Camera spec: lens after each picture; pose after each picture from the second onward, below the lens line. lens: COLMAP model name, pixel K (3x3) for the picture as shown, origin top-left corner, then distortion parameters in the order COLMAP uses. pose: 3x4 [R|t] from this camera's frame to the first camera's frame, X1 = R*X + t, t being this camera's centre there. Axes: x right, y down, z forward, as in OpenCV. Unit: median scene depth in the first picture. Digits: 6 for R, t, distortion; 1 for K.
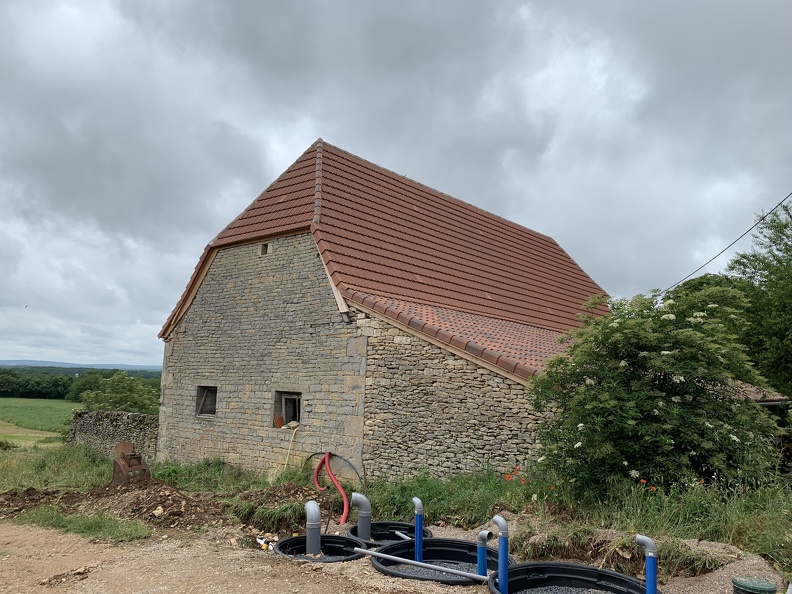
lens RADIAL K [[600.3, 0, 395.3], [0, 600.3, 282.2], [0, 0, 1]] dist [0.077048, -0.101797]
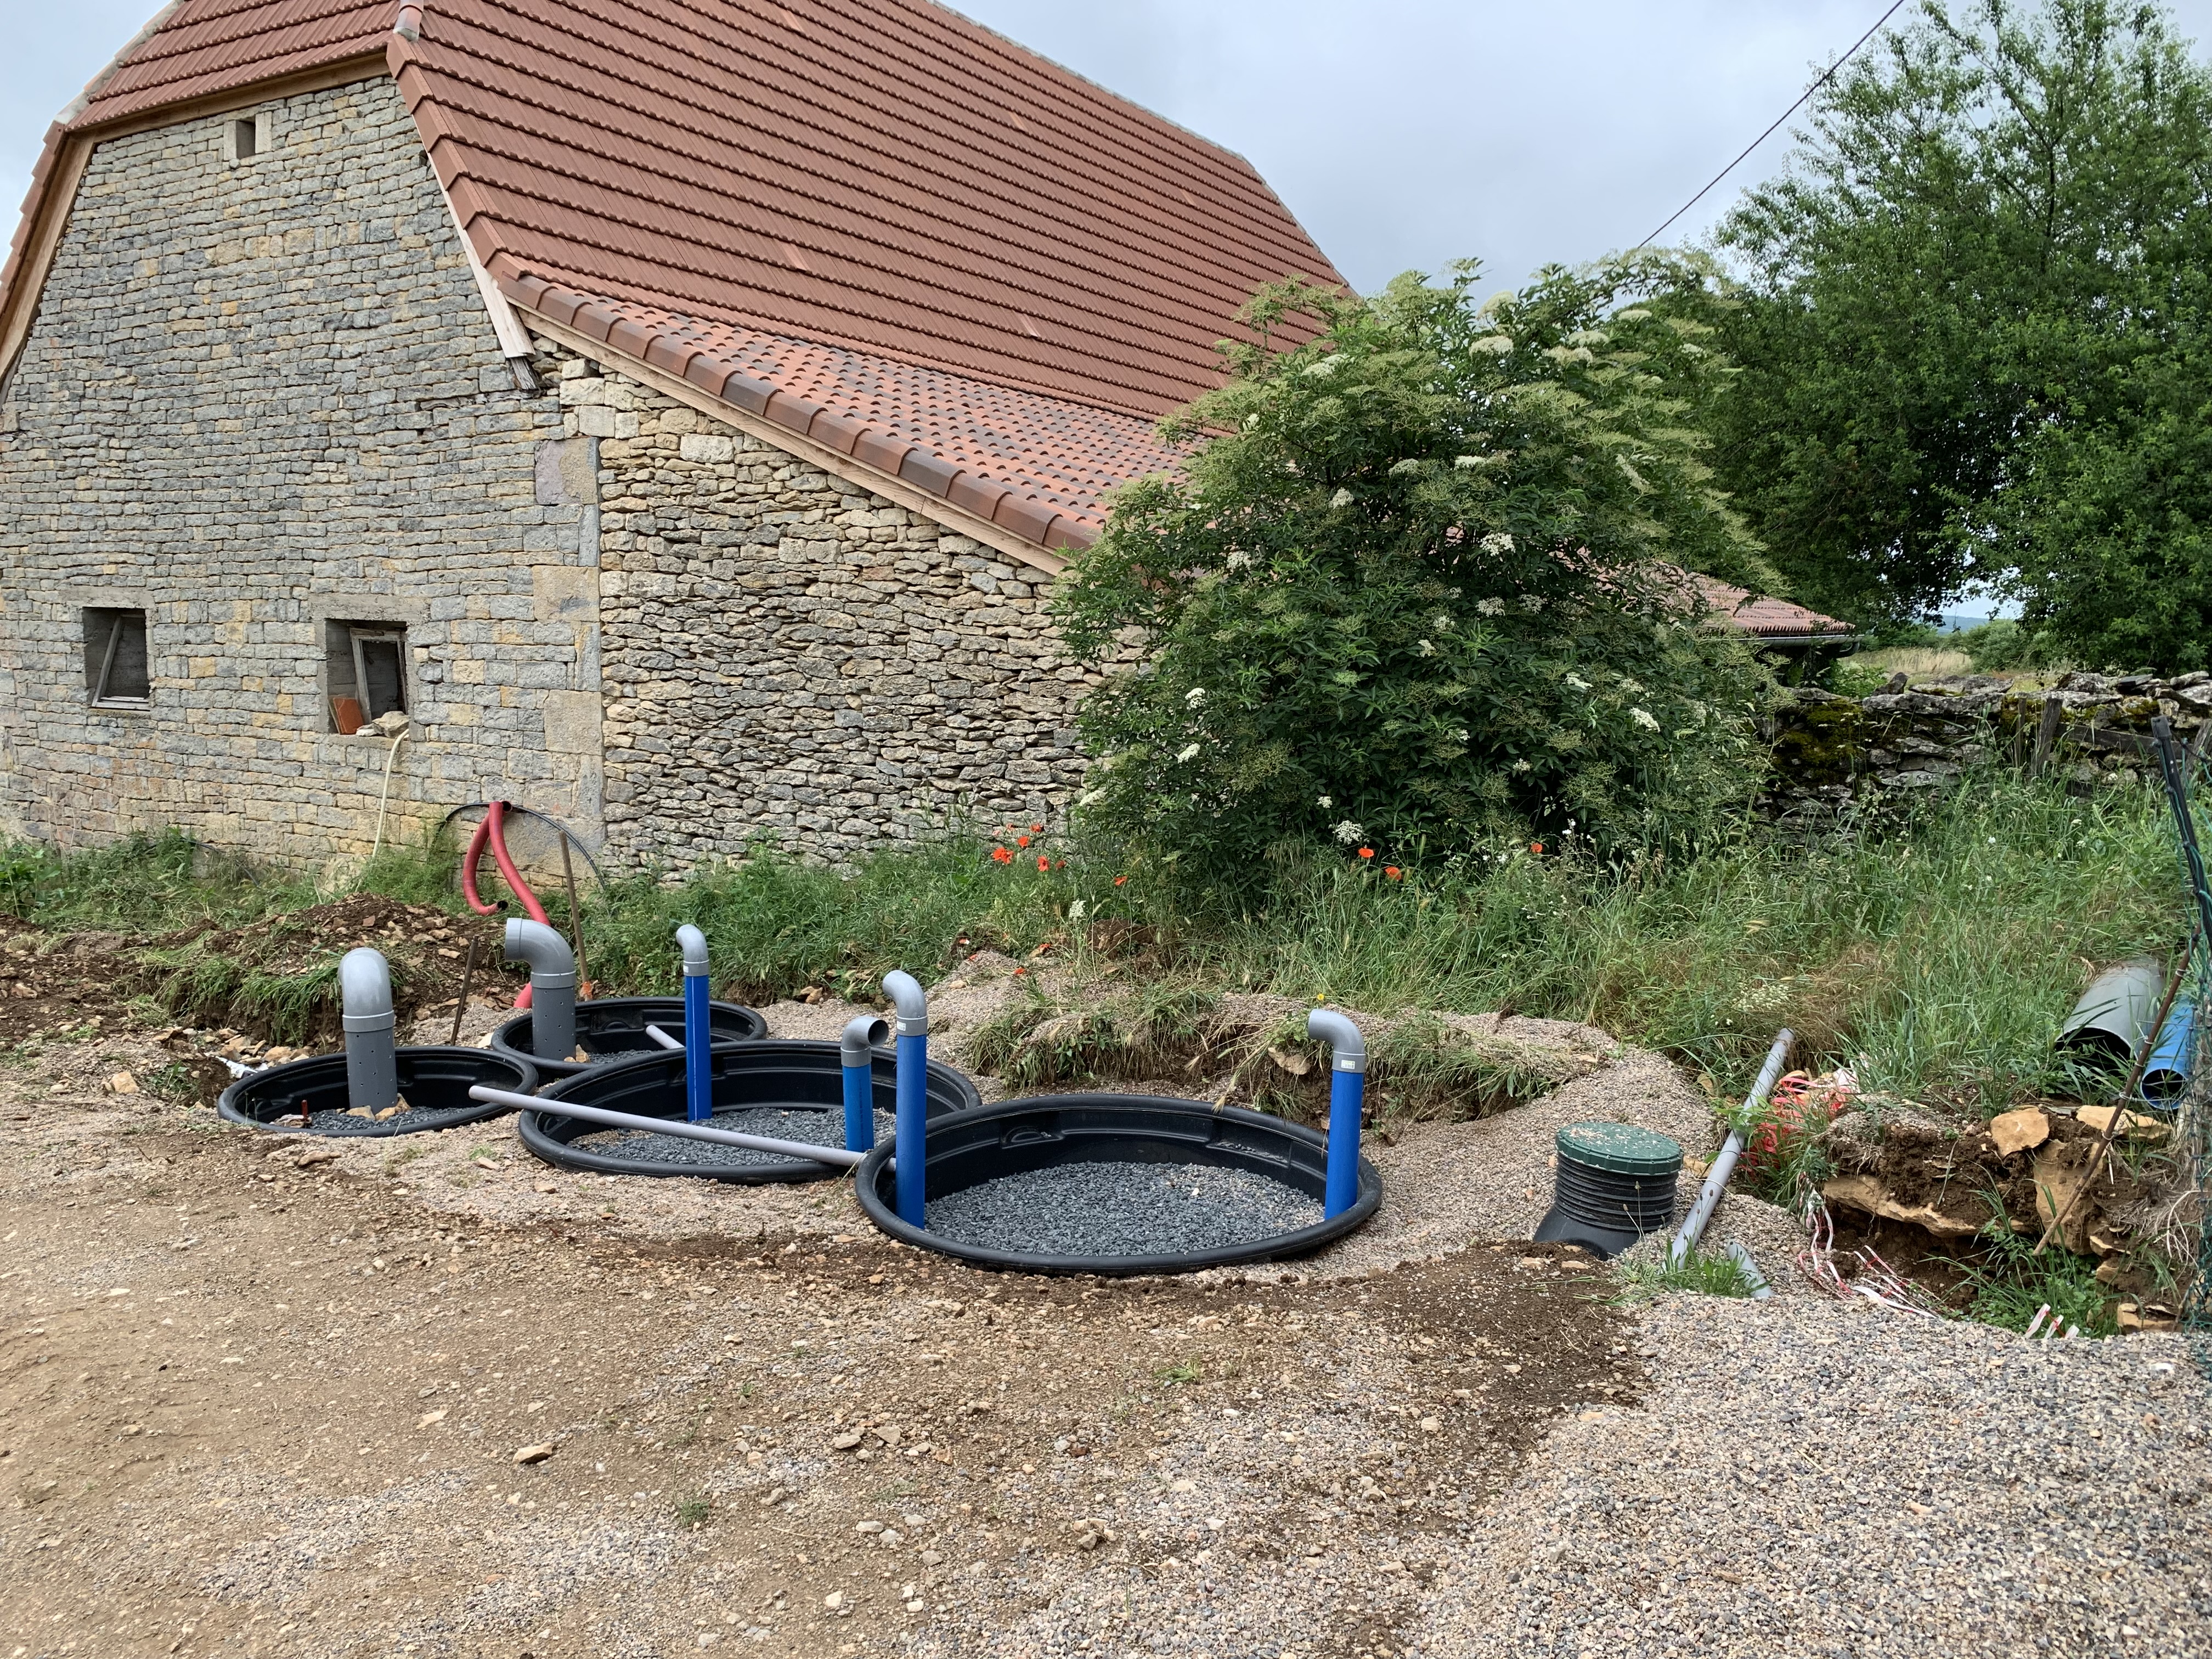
lens RADIAL K [[1676.5, 0, 1104.0], [0, 1676.5, 788.2], [0, 0, 1]] dist [0.077048, -0.101797]
pose [[0.988049, -0.028205, 0.151539, 0.087989], [-0.013207, 0.964011, 0.265536, 0.036435], [-0.153574, -0.264364, 0.952117, 0.111409]]
